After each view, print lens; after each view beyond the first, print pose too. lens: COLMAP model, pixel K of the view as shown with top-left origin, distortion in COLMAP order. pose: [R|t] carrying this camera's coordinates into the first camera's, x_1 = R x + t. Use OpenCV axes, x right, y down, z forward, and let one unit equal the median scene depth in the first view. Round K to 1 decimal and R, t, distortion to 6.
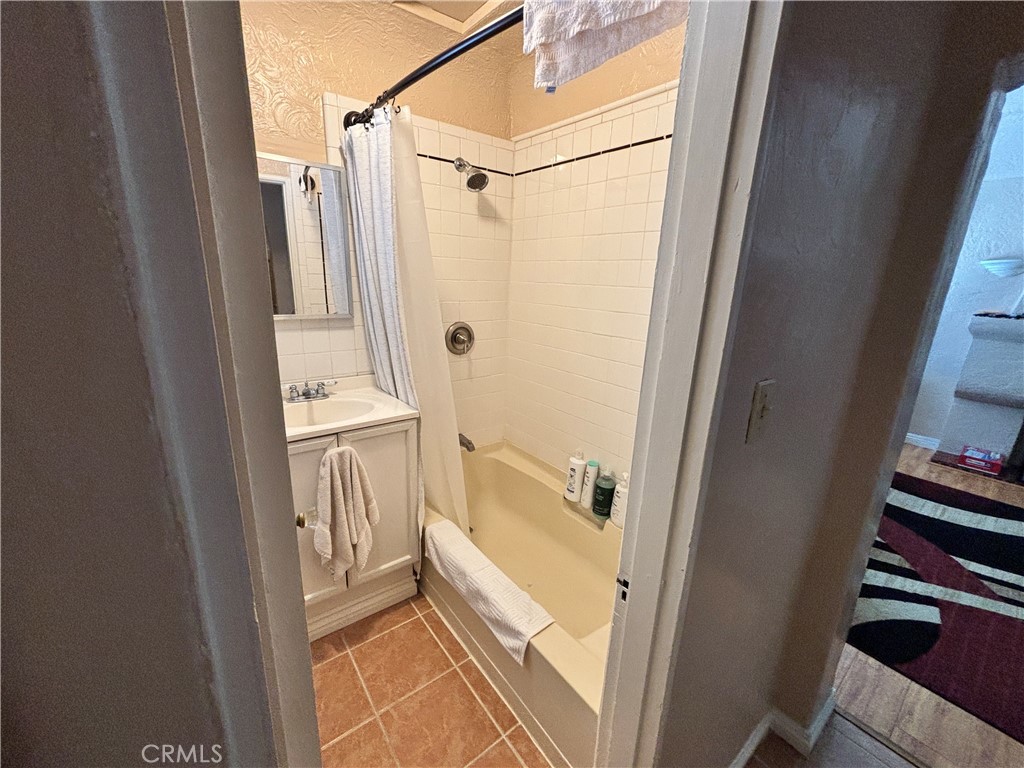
lens RADIAL K [[411.1, 0, 521.2], [0, 411.1, 381.2], [0, 0, 1]] dist [0.003368, 0.000774]
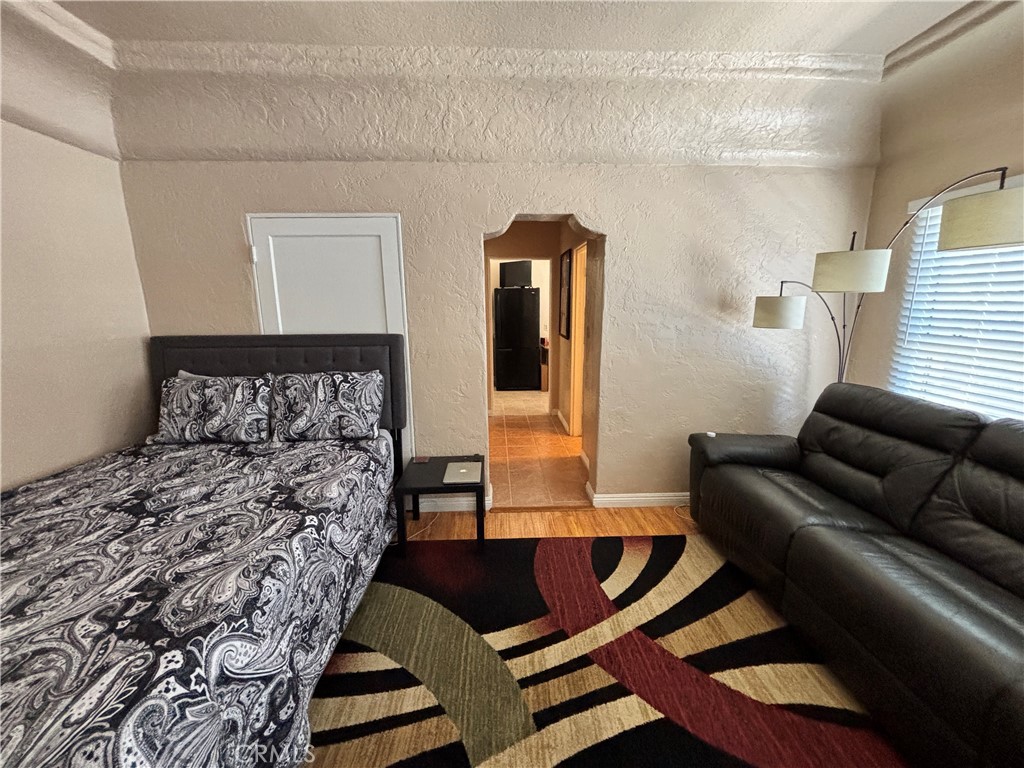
lens RADIAL K [[411.1, 0, 512.2], [0, 411.1, 379.2], [0, 0, 1]] dist [0.003368, 0.000774]
pose [[-0.587746, 0.109231, -0.801638, 1.664842], [-0.221013, 0.931478, 0.288966, -0.199139], [0.778272, 0.347011, -0.523332, 0.992139]]
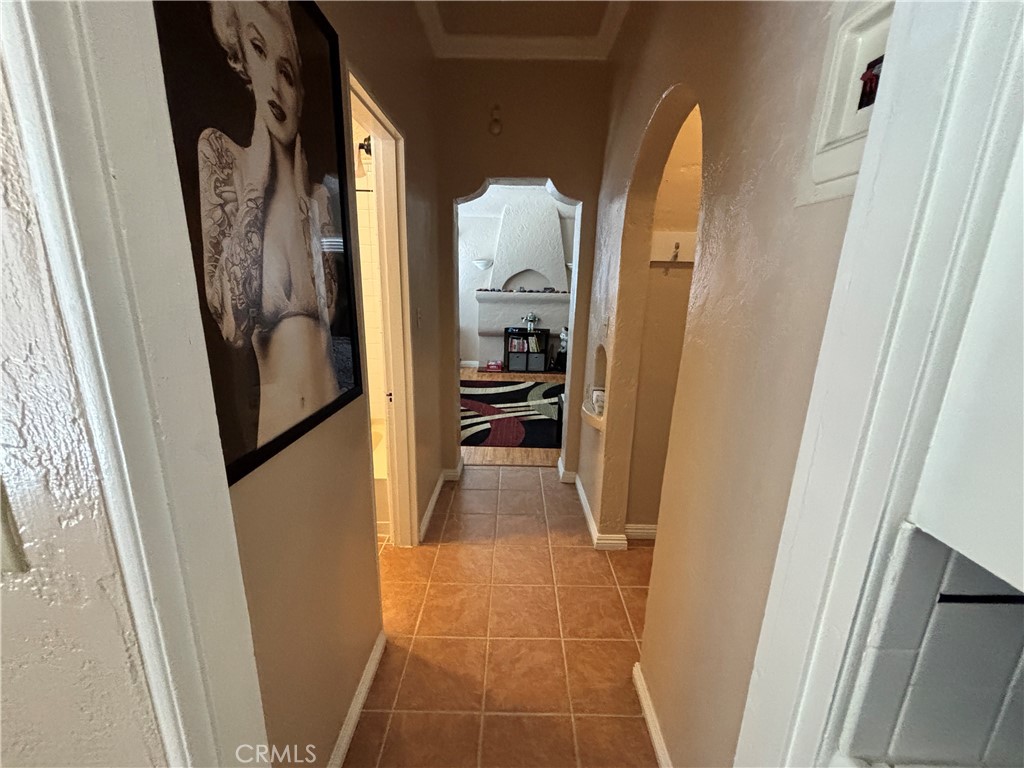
lens RADIAL K [[411.1, 0, 511.9], [0, 411.1, 382.8], [0, 0, 1]] dist [0.003368, 0.000774]
pose [[0.626915, -0.216013, 0.748543, -0.428598], [0.201275, 0.973083, 0.112240, 0.105180], [-0.752640, 0.080298, 0.653518, -0.454780]]
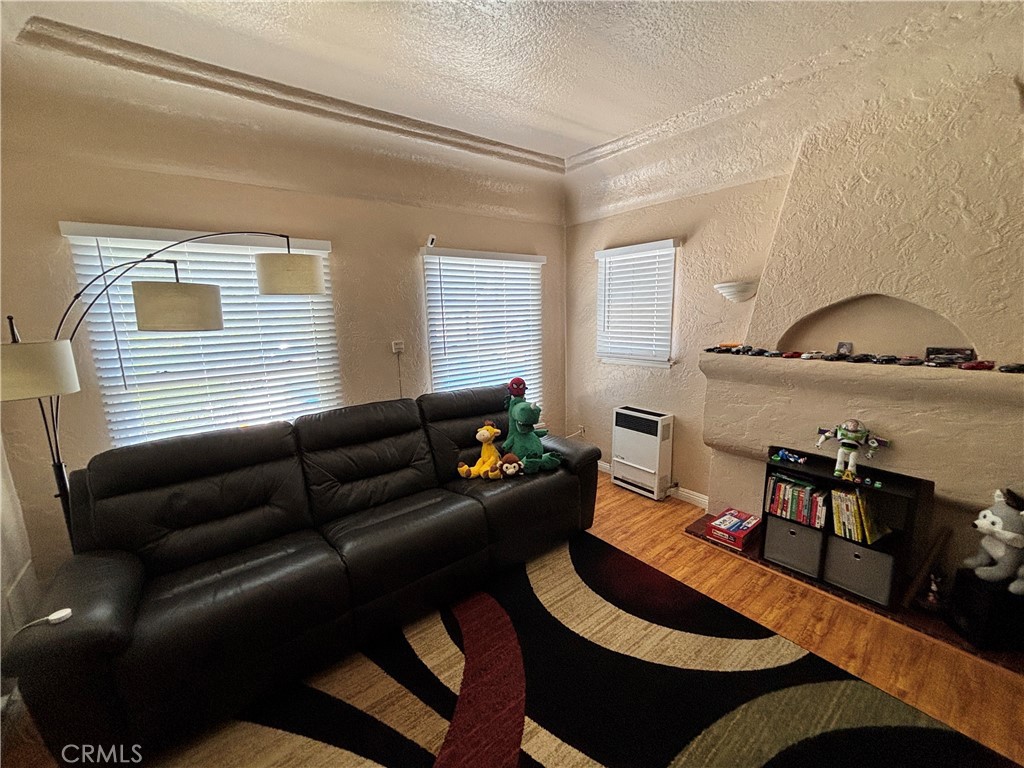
lens RADIAL K [[411.1, 0, 510.8], [0, 411.1, 377.9], [0, 0, 1]] dist [0.003368, 0.000774]
pose [[0.997744, -0.066167, -0.011348, 1.081562], [0.064861, 0.993706, -0.091336, -0.082421], [0.017320, 0.090394, 0.995755, 0.267733]]
